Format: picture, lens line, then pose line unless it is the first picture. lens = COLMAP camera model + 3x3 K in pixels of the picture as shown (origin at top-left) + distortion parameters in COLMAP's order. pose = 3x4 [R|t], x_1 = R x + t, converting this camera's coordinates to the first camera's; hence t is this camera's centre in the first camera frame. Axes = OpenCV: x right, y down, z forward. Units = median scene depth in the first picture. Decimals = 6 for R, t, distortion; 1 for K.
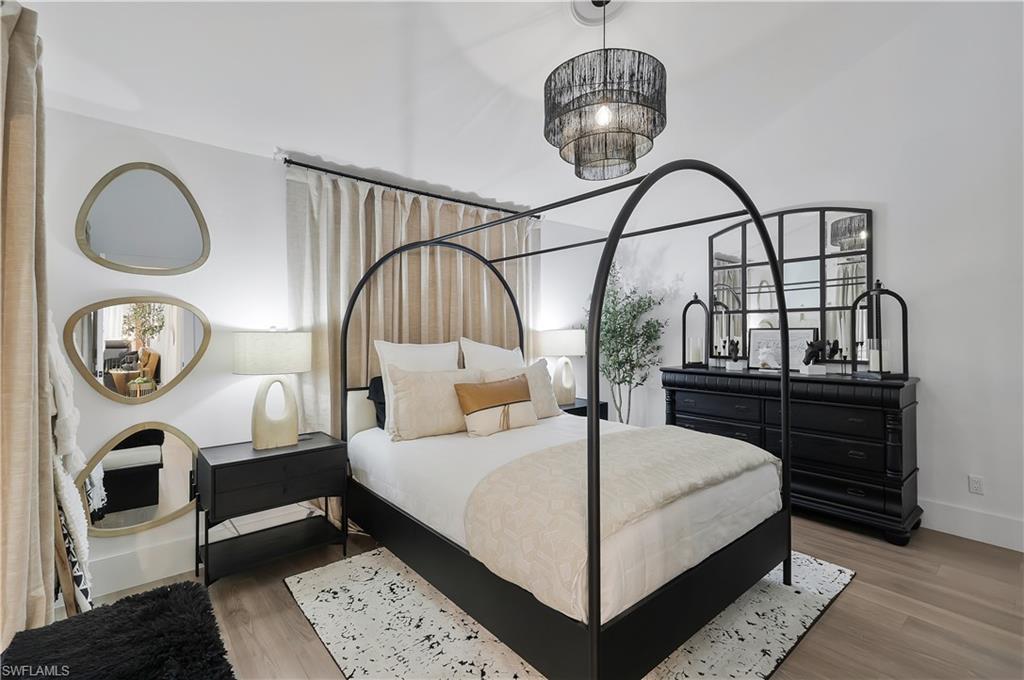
lens RADIAL K [[454.2, 0, 515.4], [0, 454.2, 329.6], [0, 0, 1]] dist [-0.000294, -0.001743]
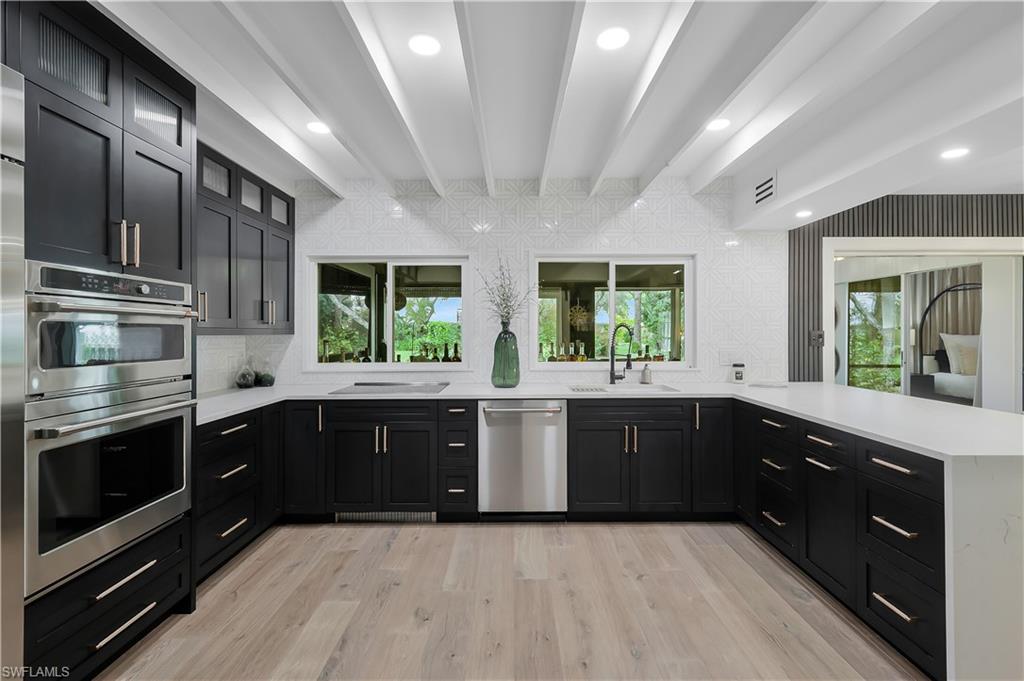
lens RADIAL K [[454.2, 0, 516.2], [0, 454.2, 333.1], [0, 0, 1]] dist [-0.000294, -0.001743]
pose [[0.760386, -0.006082, -0.649443, -0.433196], [0.010435, 0.999941, 0.002853, -0.006285], [0.649388, -0.008946, 0.760405, -2.009347]]
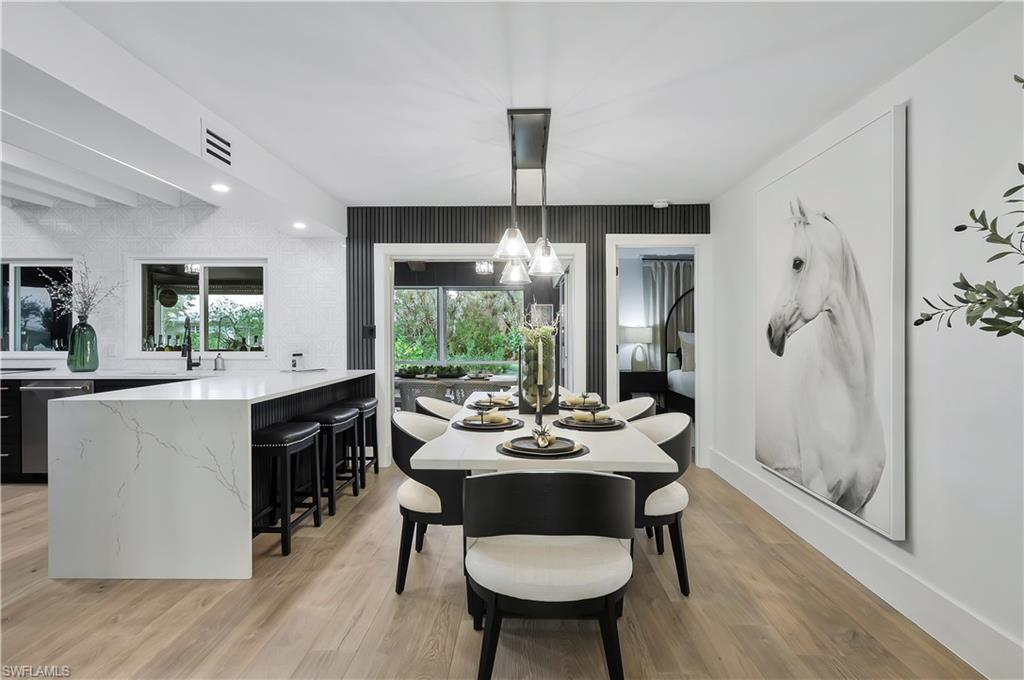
lens RADIAL K [[491.8, 0, 496.8], [0, 491.8, 339.5], [0, 0, 1]] dist [0.004829, 0.001484]
pose [[0.742548, 0.005988, -0.669766, 0.657122], [0.005179, 0.999879, 0.014682, 0.022746], [0.669773, -0.014371, 0.742427, -1.429604]]
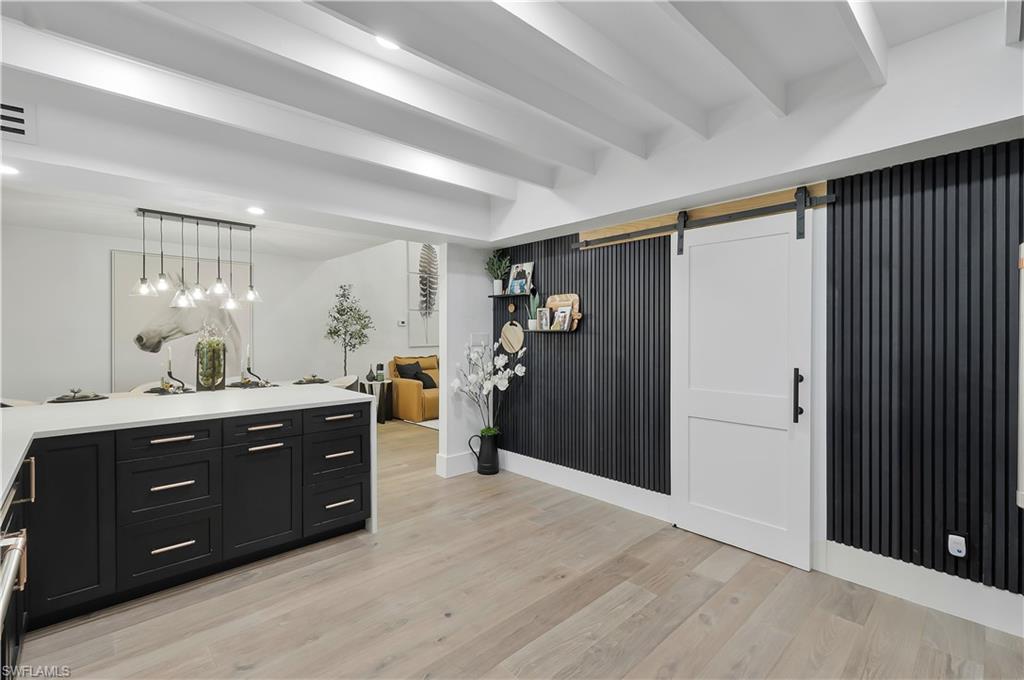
lens RADIAL K [[454.2, 0, 511.6], [0, 454.2, 336.2], [0, 0, 1]] dist [-0.000294, -0.001743]
pose [[-0.047706, -0.007856, 0.998831, -1.375294], [-0.003234, 0.999965, 0.007711, -0.004866], [-0.998856, -0.002862, -0.047730, -1.582256]]
